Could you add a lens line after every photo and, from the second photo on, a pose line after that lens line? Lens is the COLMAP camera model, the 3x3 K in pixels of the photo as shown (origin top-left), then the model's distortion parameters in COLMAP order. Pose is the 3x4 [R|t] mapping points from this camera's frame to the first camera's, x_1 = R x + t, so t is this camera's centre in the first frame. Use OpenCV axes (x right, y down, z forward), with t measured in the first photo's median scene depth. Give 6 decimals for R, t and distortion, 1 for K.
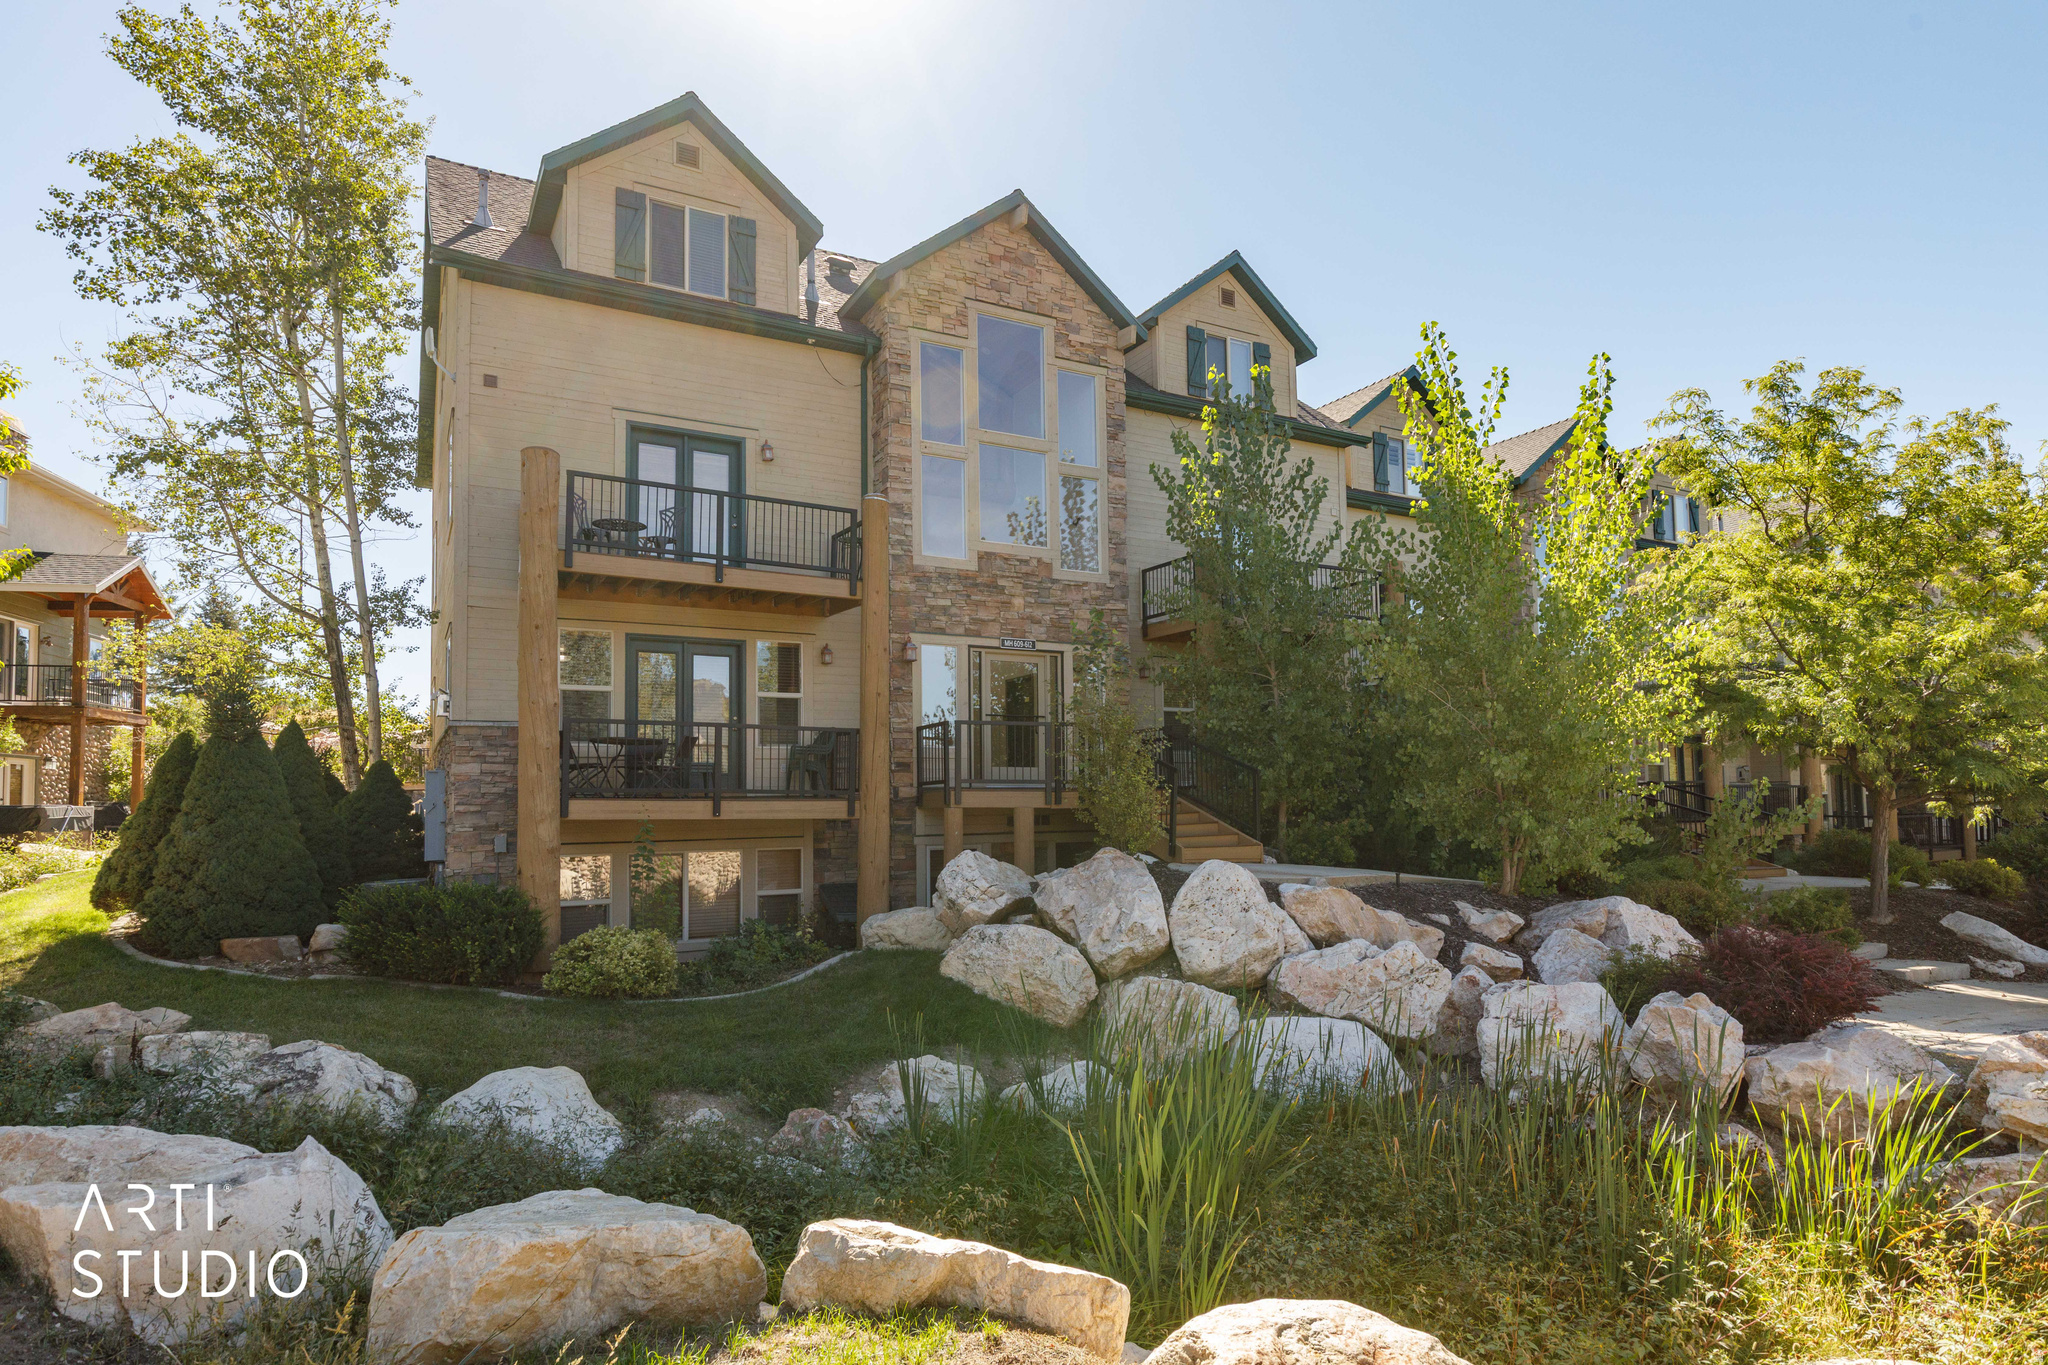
lens RADIAL K [[1126.0, 0, 1024.0], [0, 1126.0, 682.5], [0, 0, 1]] dist [0.003099, 0.000344]
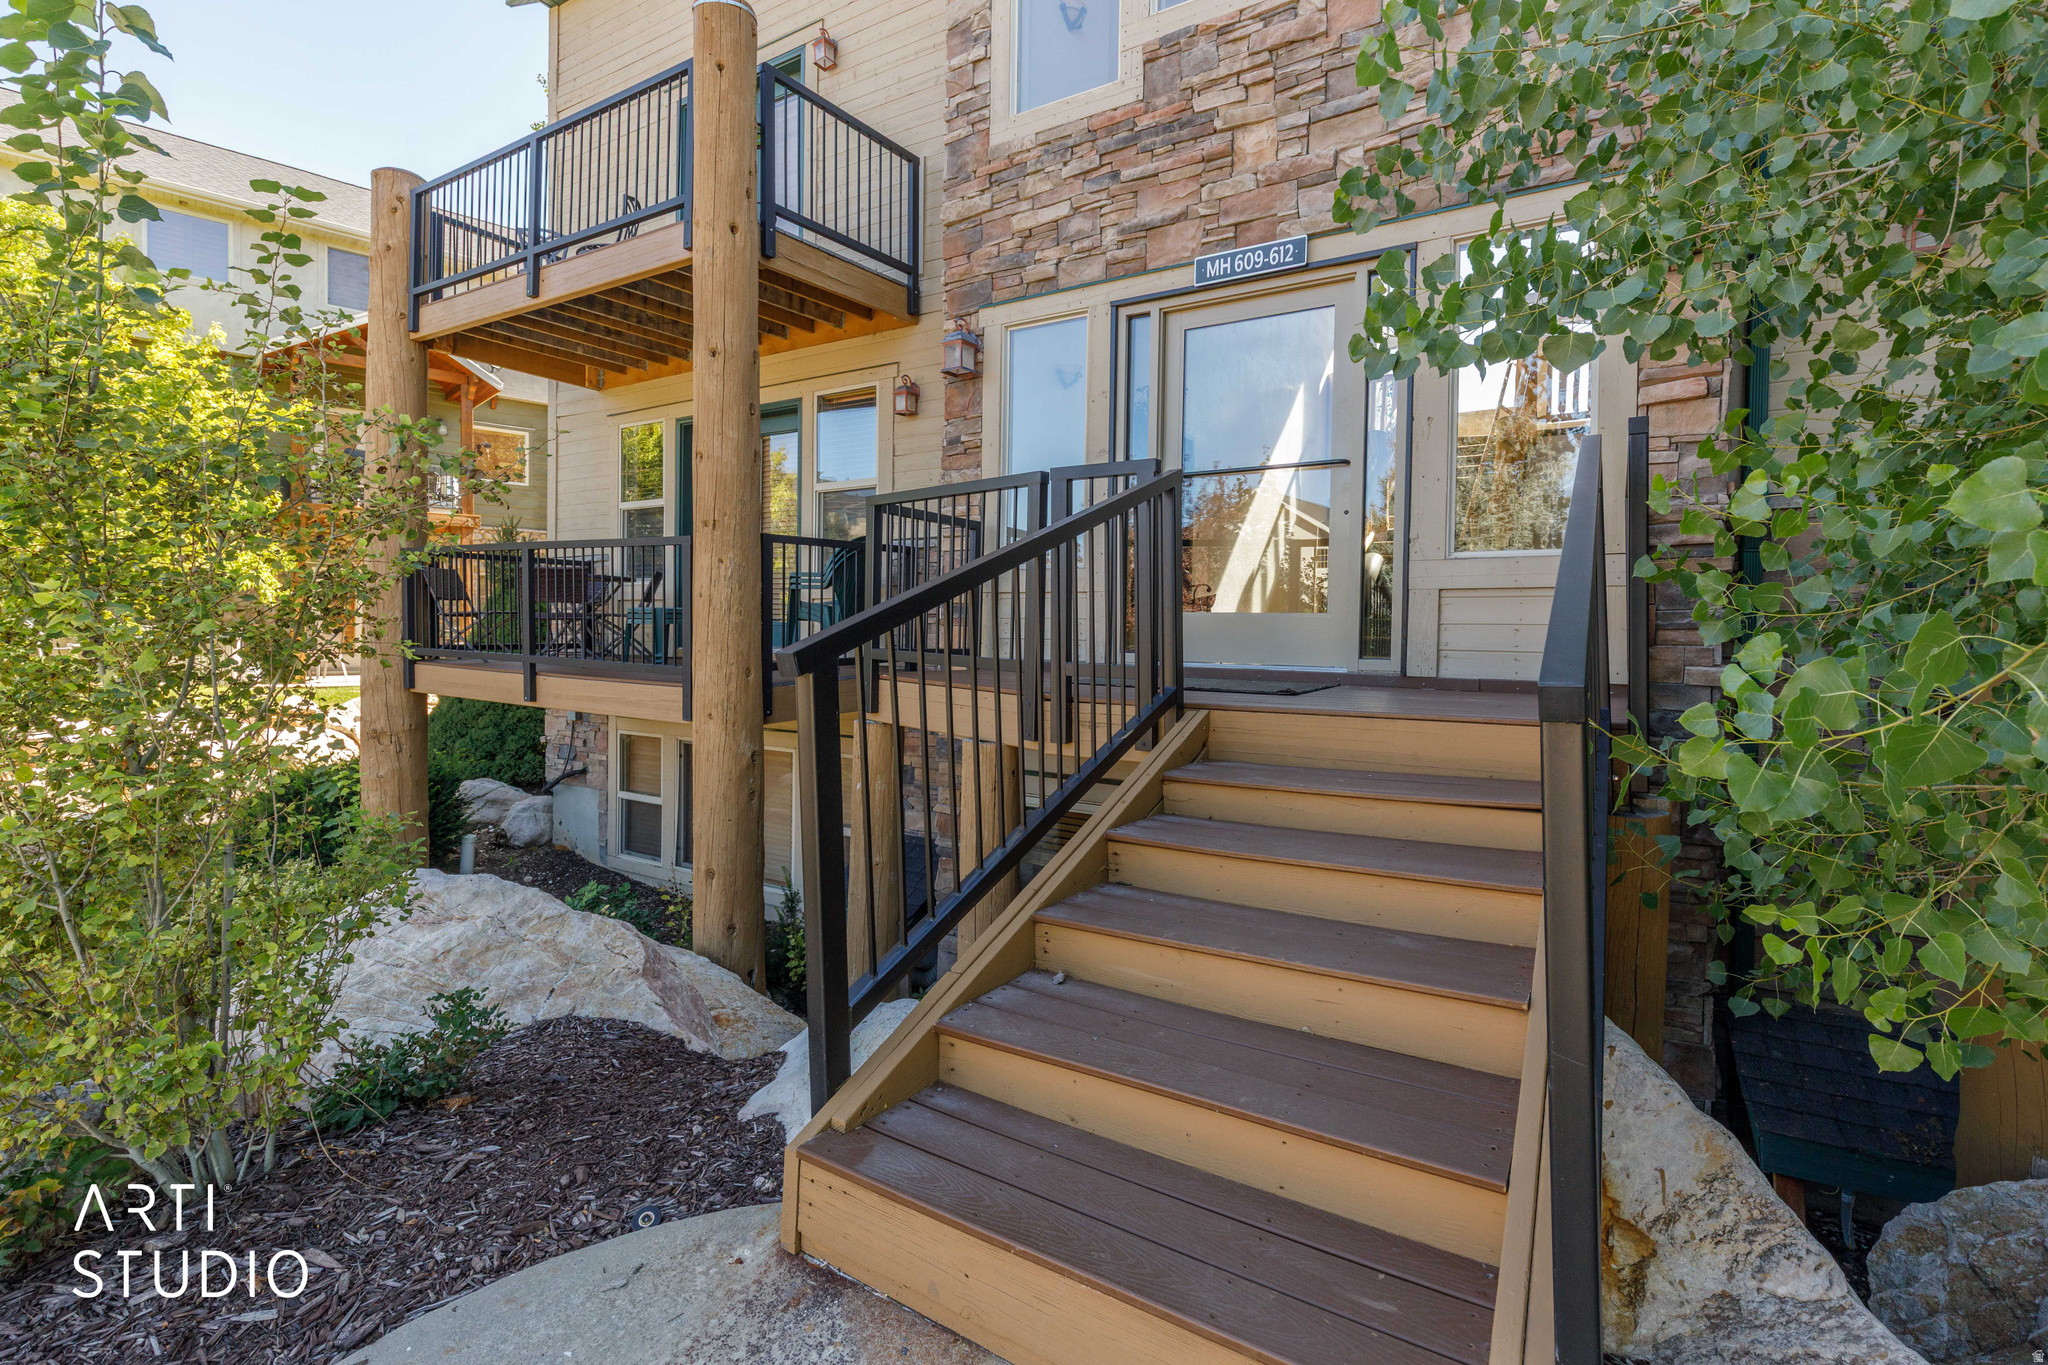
lens RADIAL K [[930.1, 0, 988.5], [0, 930.1, 647.3], [0, 0, 1]] dist [0.012203, -0.000141]
pose [[0.474445, 0.043448, -0.879212, 0.231810], [0.081527, 0.992320, 0.093032, 0.055441], [0.876502, -0.115818, 0.467259, 0.808580]]
